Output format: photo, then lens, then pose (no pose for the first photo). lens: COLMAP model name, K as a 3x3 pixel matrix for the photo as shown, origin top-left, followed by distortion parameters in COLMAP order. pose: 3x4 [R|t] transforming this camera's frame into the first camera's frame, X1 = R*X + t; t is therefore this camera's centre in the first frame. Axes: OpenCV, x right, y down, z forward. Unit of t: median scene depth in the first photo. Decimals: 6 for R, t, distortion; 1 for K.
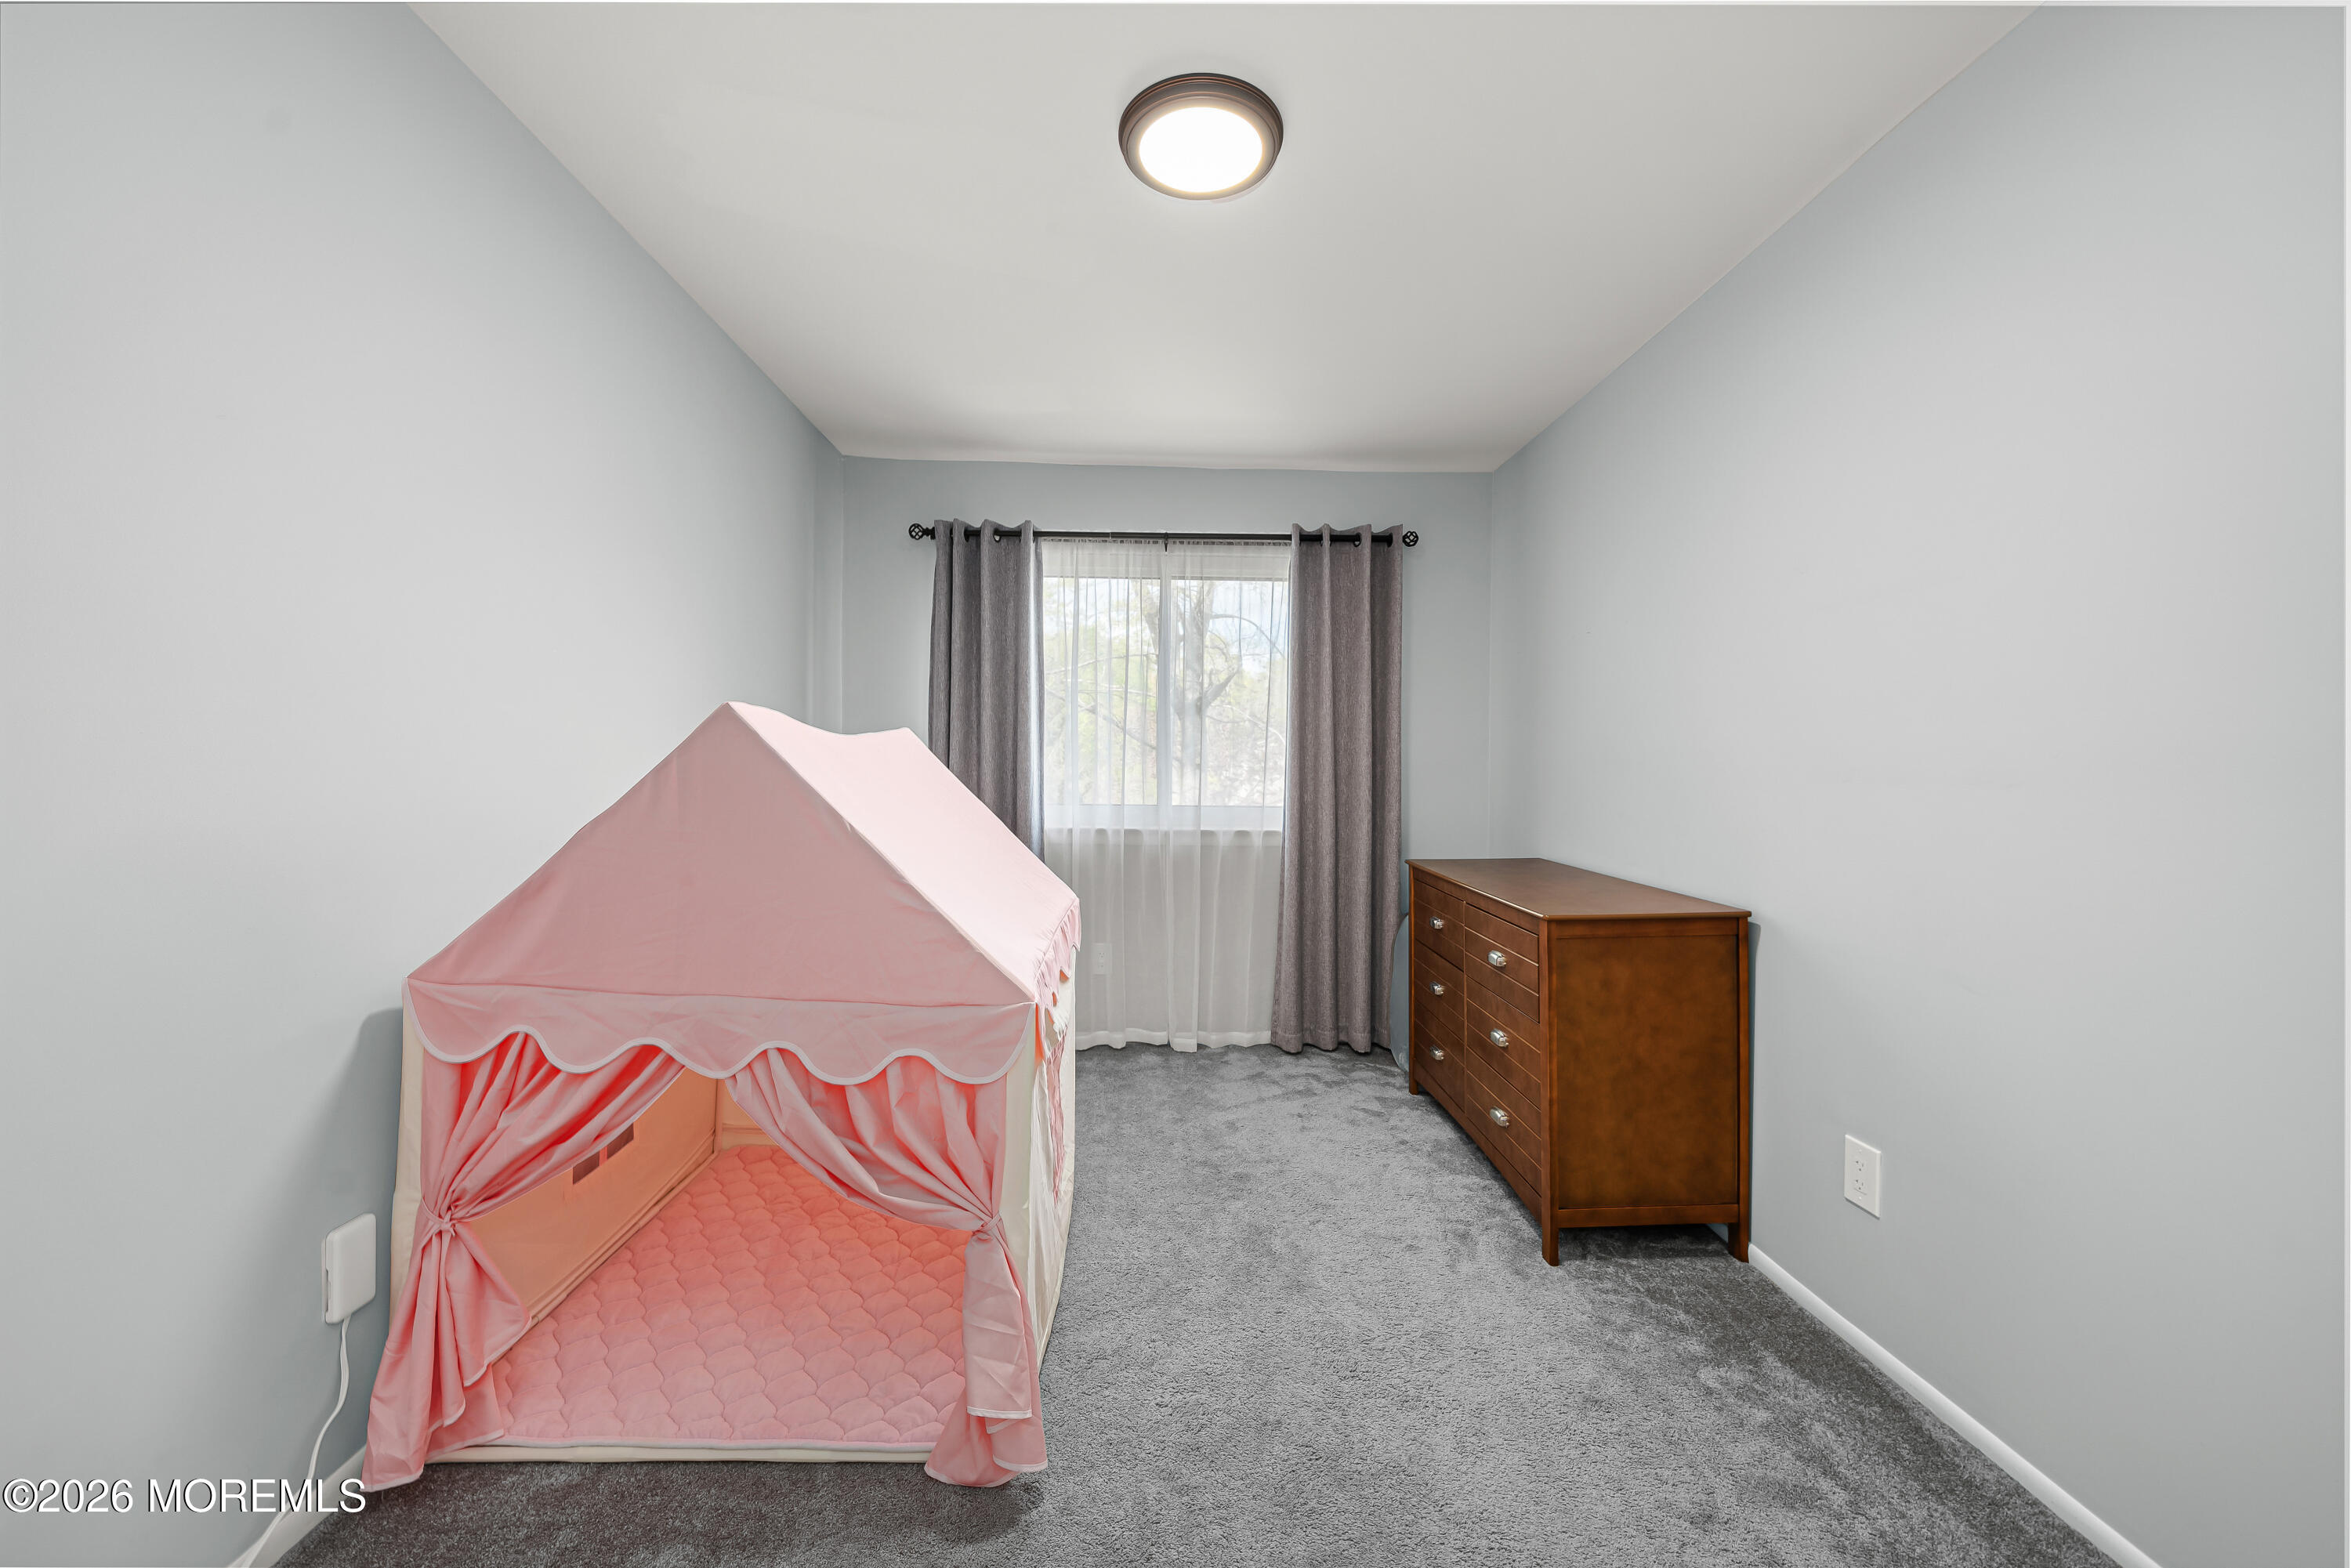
lens RADIAL K [[920.2, 0, 1172.6], [0, 920.2, 778.2], [0, 0, 1]] dist [-0.001245, -0.000155]
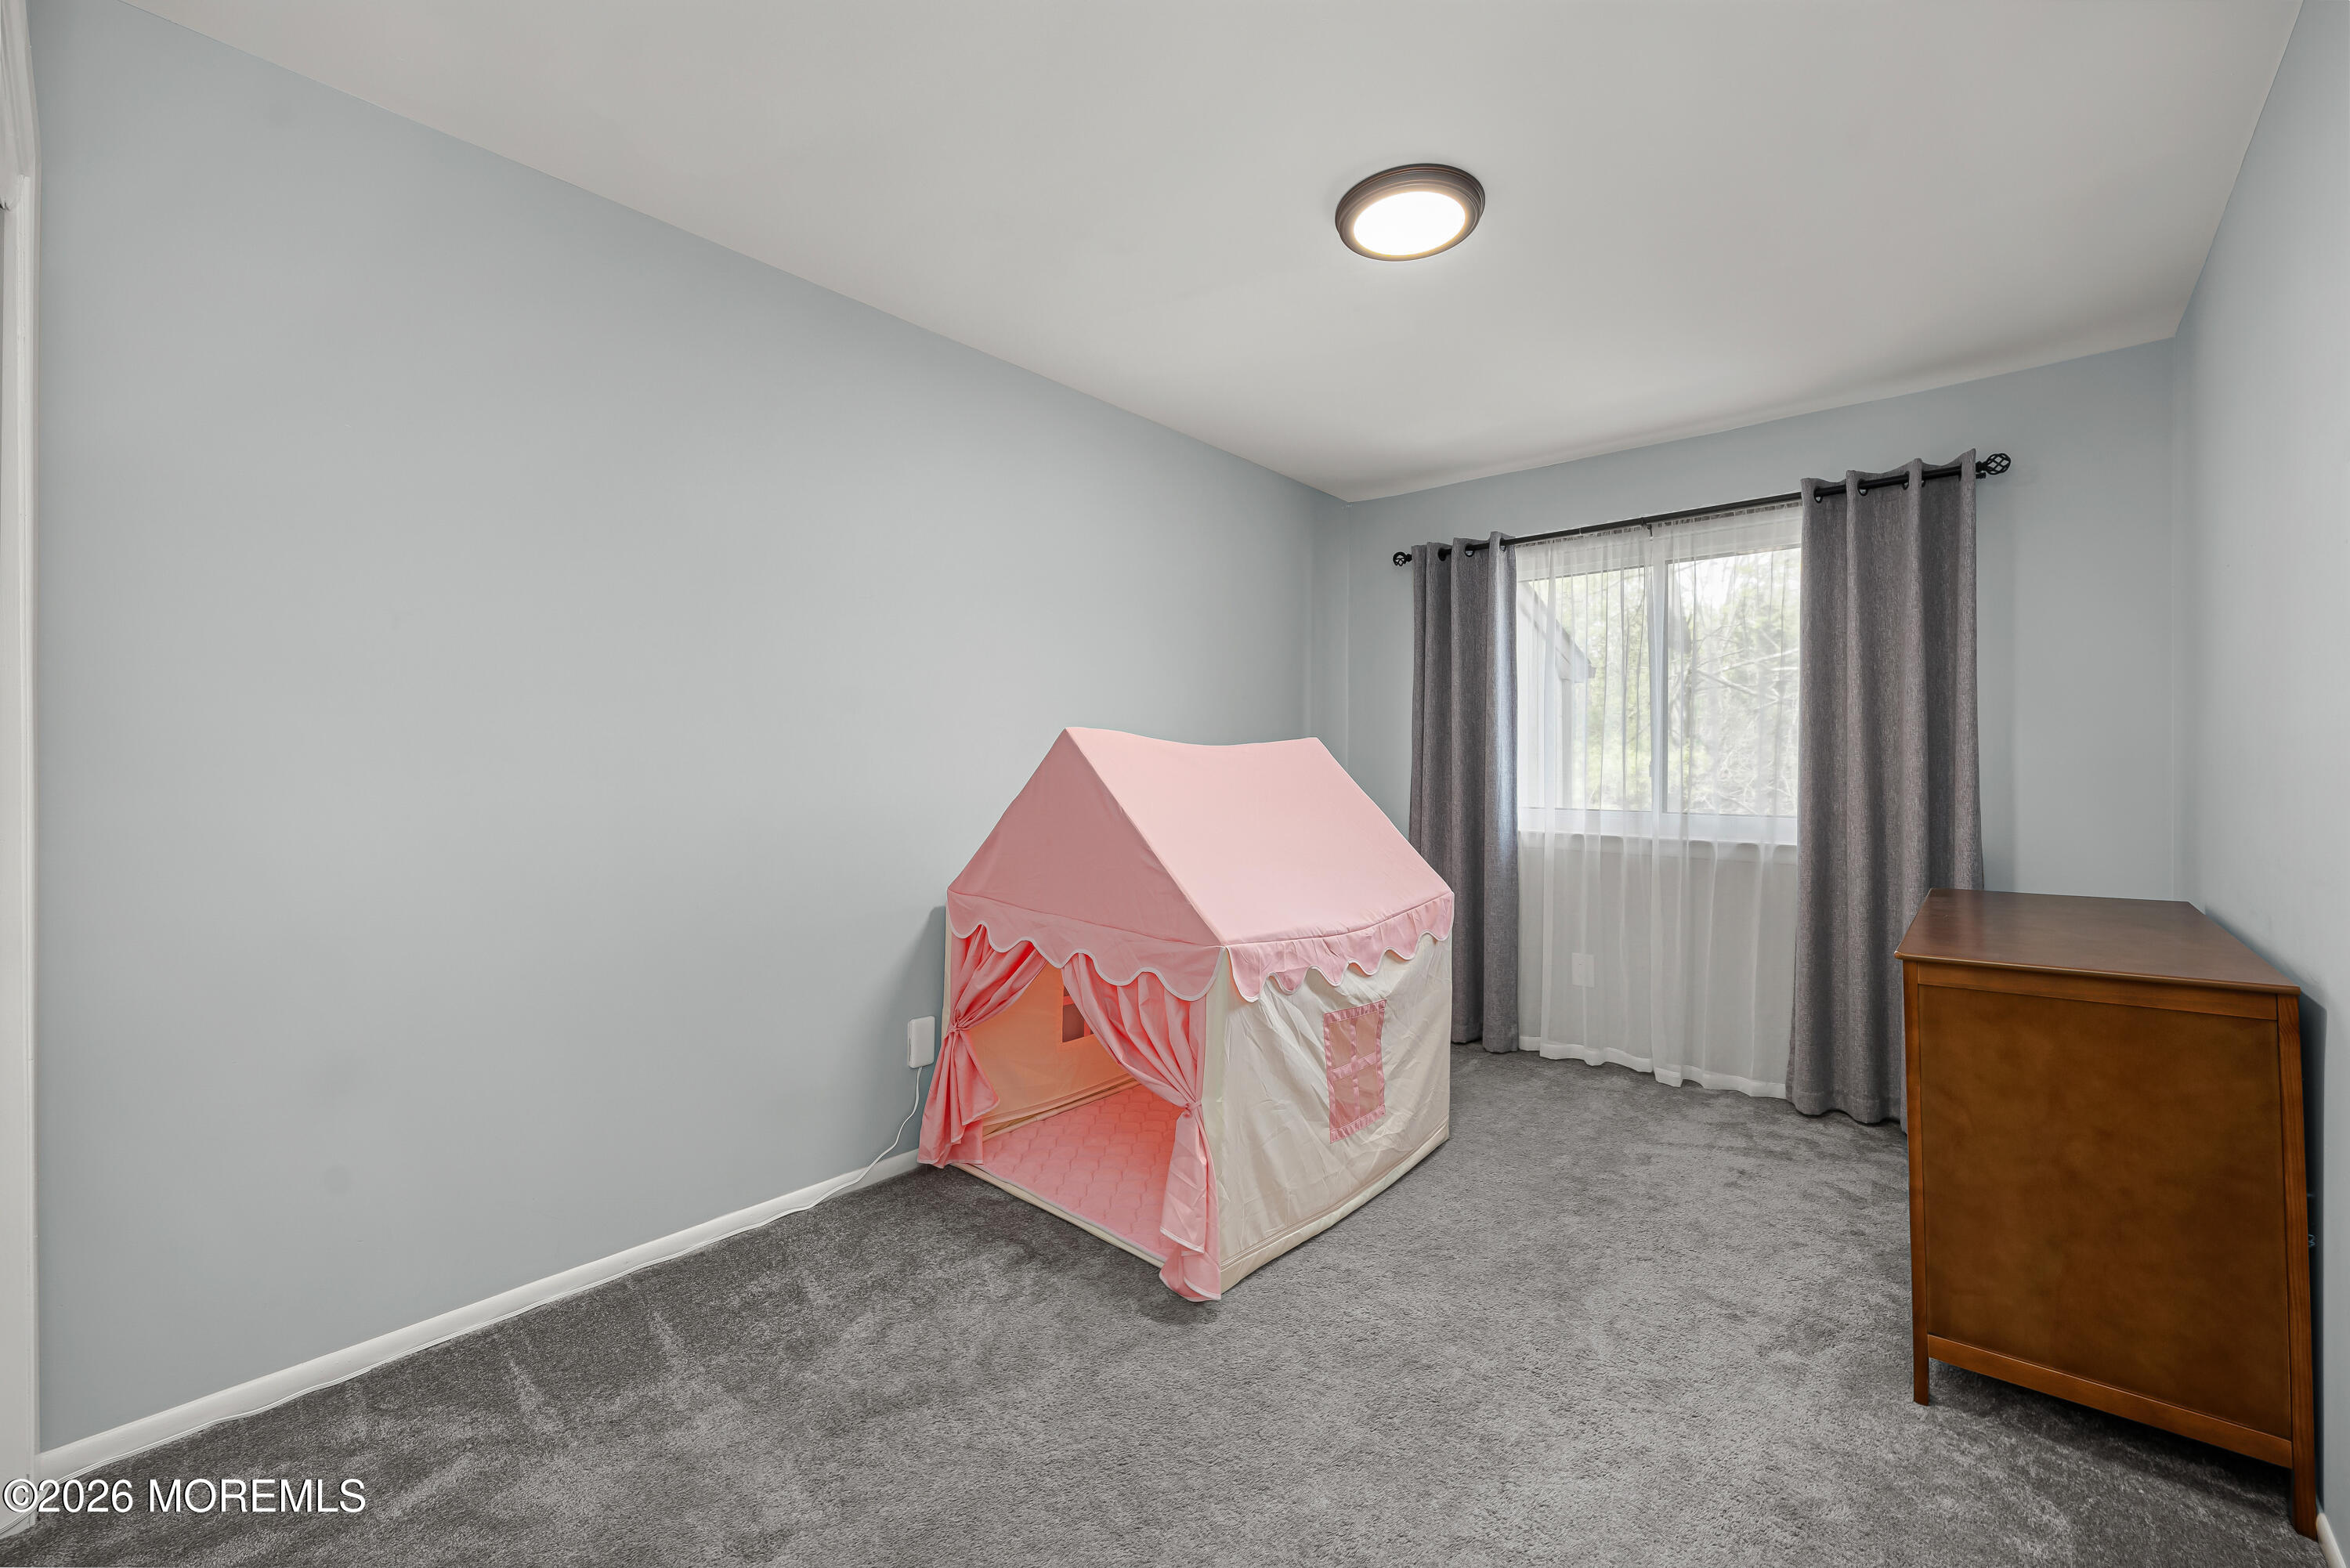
lens RADIAL K [[944.8, 0, 1163.8], [0, 944.8, 765.8], [0, 0, 1]] dist [-0.001116, -0.000108]
pose [[0.725902, -0.007653, -0.687756, 0.349464], [-0.006316, 0.999822, -0.017793, 0.004338], [0.687769, 0.017260, 0.725724, -0.023153]]
